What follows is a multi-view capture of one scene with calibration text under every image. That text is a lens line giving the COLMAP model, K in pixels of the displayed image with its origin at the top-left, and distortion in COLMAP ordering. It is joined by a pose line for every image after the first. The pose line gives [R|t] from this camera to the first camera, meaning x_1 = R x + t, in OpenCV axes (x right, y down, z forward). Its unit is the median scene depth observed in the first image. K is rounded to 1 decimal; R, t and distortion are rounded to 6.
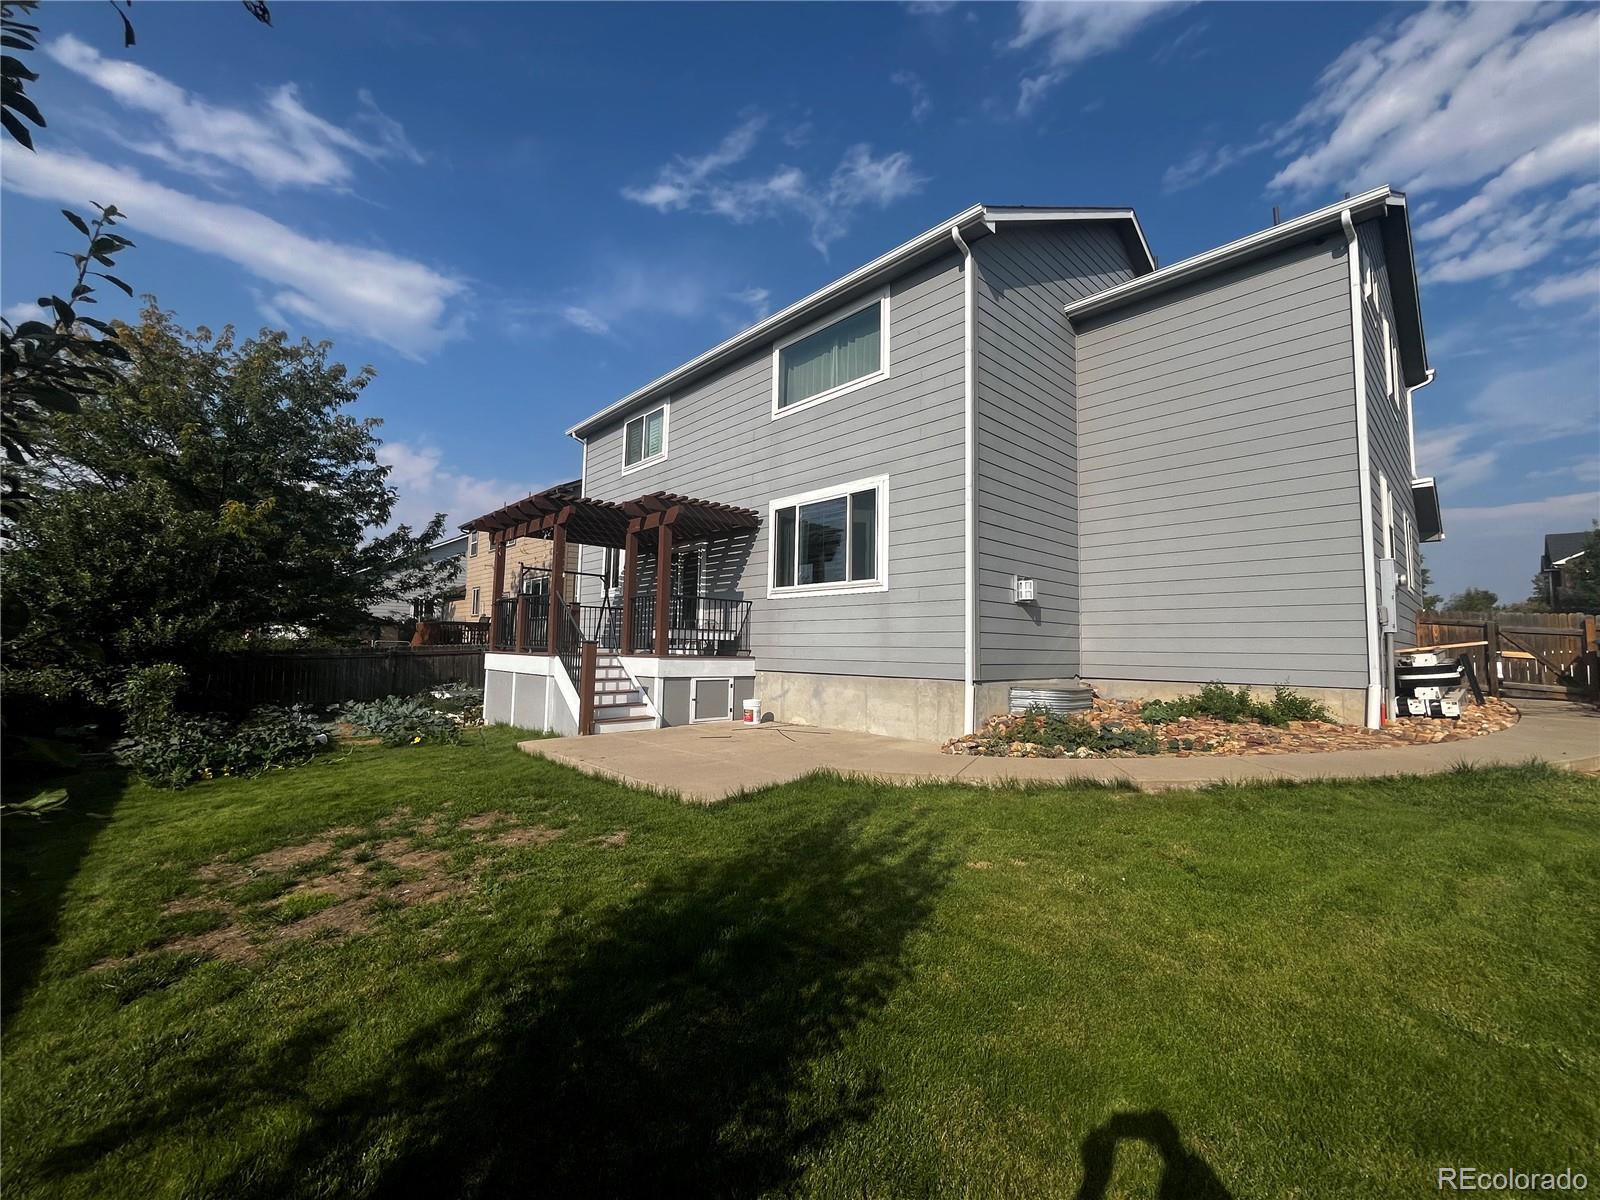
lens RADIAL K [[651.2, 0, 800.0], [0, 651.2, 600.0], [0, 0, 1]] dist [-0.003320, -0.000412]
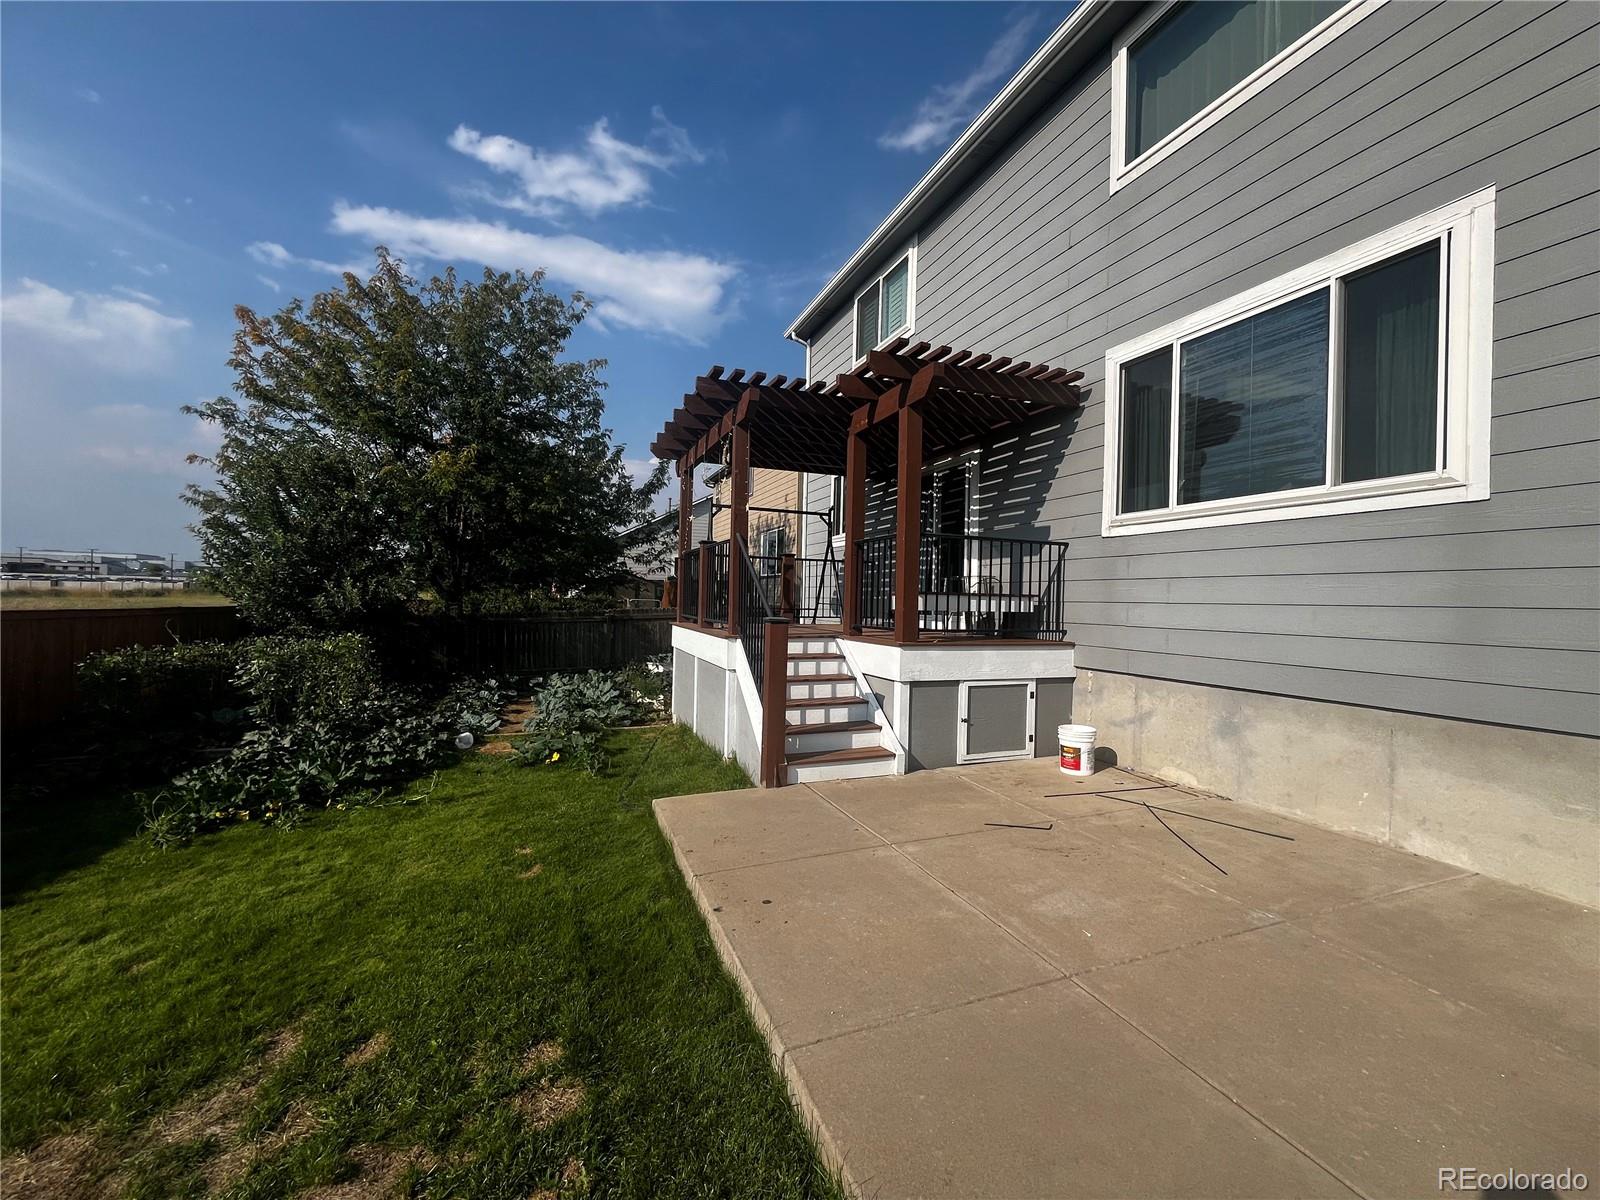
lens RADIAL K [[651.2, 0, 800.0], [0, 651.2, 600.0], [0, 0, 1]] dist [-0.003320, -0.000412]
pose [[0.926881, 0.002873, -0.375344, -0.081762], [0.023627, 0.997541, 0.065980, 0.009239], [0.374611, -0.070024, 0.924534, 0.423063]]
